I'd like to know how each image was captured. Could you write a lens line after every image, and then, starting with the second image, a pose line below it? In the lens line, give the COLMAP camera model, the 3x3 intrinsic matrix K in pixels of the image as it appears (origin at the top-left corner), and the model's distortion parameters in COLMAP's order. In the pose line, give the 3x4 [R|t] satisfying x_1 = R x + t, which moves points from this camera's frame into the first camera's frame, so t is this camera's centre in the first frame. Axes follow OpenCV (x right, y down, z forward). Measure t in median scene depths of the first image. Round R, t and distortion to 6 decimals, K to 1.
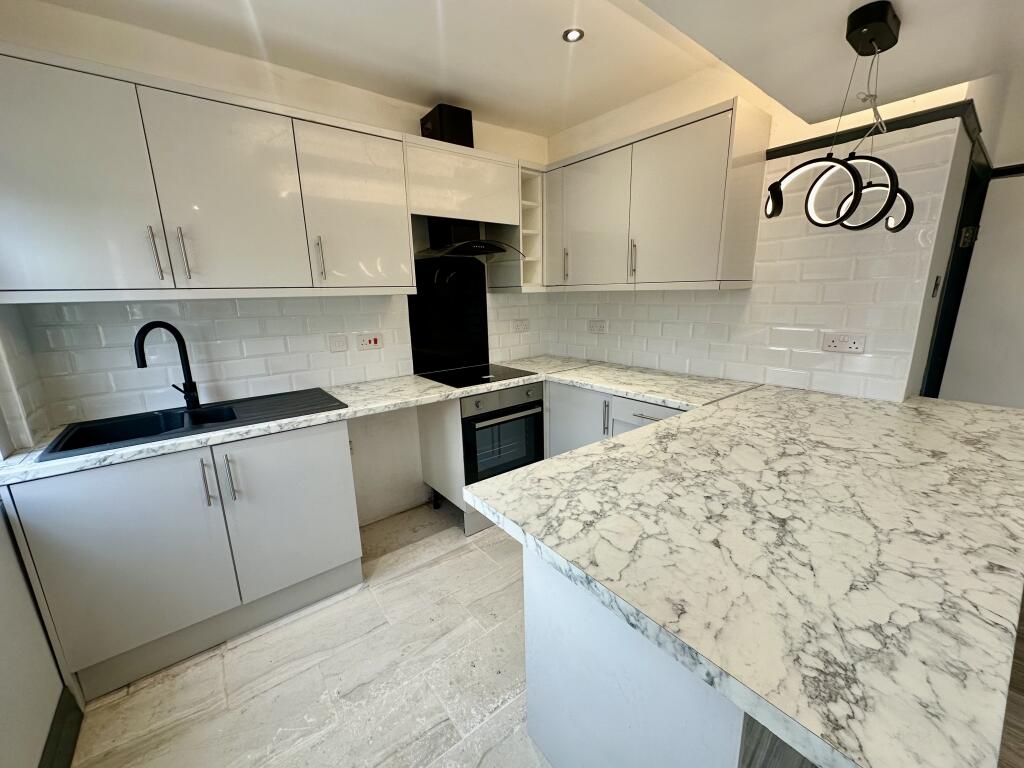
lens RADIAL K [[406.5, 0, 511.3], [0, 406.5, 387.5], [0, 0, 1]] dist [-0.000740, -0.000121]
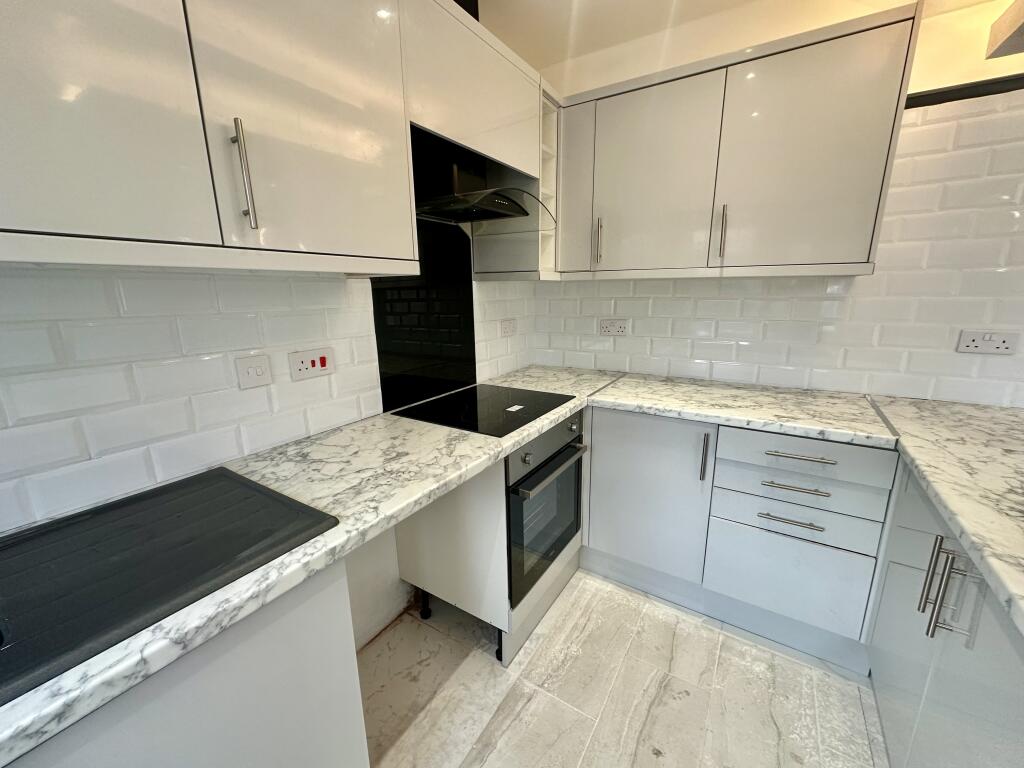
lens RADIAL K [[406.5, 0, 512.4], [0, 406.5, 386.8], [0, 0, 1]] dist [-0.000740, -0.000121]
pose [[0.942970, -0.066682, 0.326130, -0.361417], [0.067097, 0.997696, 0.009991, -0.090410], [-0.326045, 0.012461, 0.945272, 0.526497]]
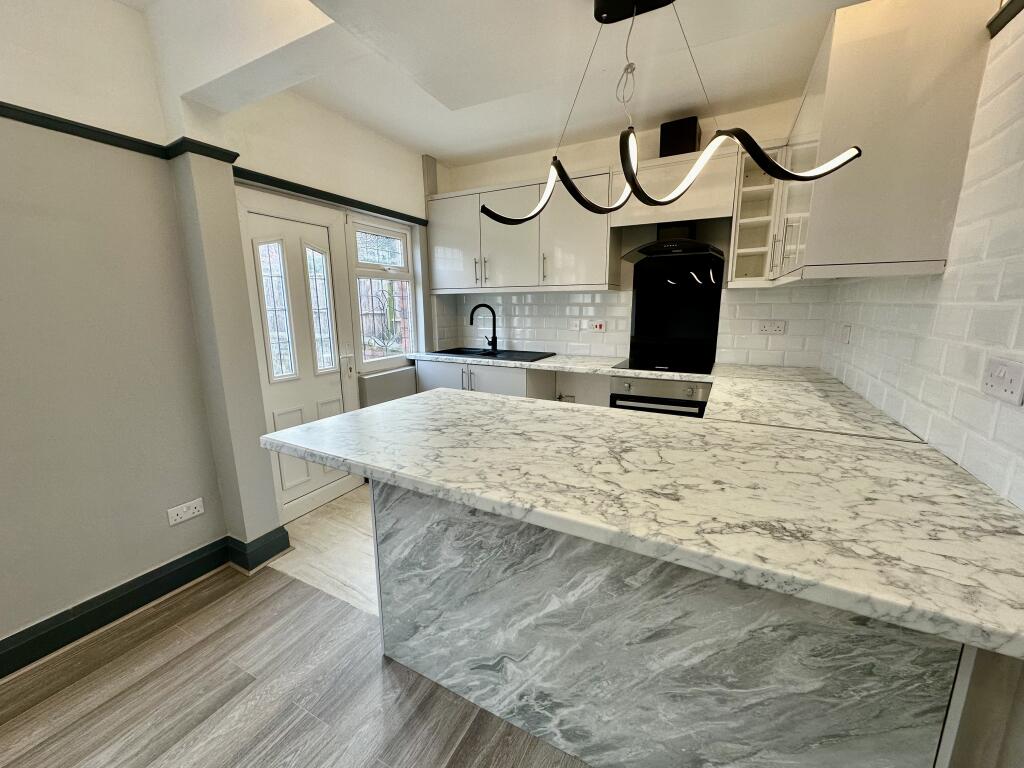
lens RADIAL K [[406.5, 0, 510.5], [0, 406.5, 385.4], [0, 0, 1]] dist [-0.000740, -0.000121]
pose [[0.407395, 0.199863, -0.891114, 0.994516], [-0.207703, 0.970466, 0.122704, -0.040018], [0.889319, 0.135098, 0.436875, 0.256442]]
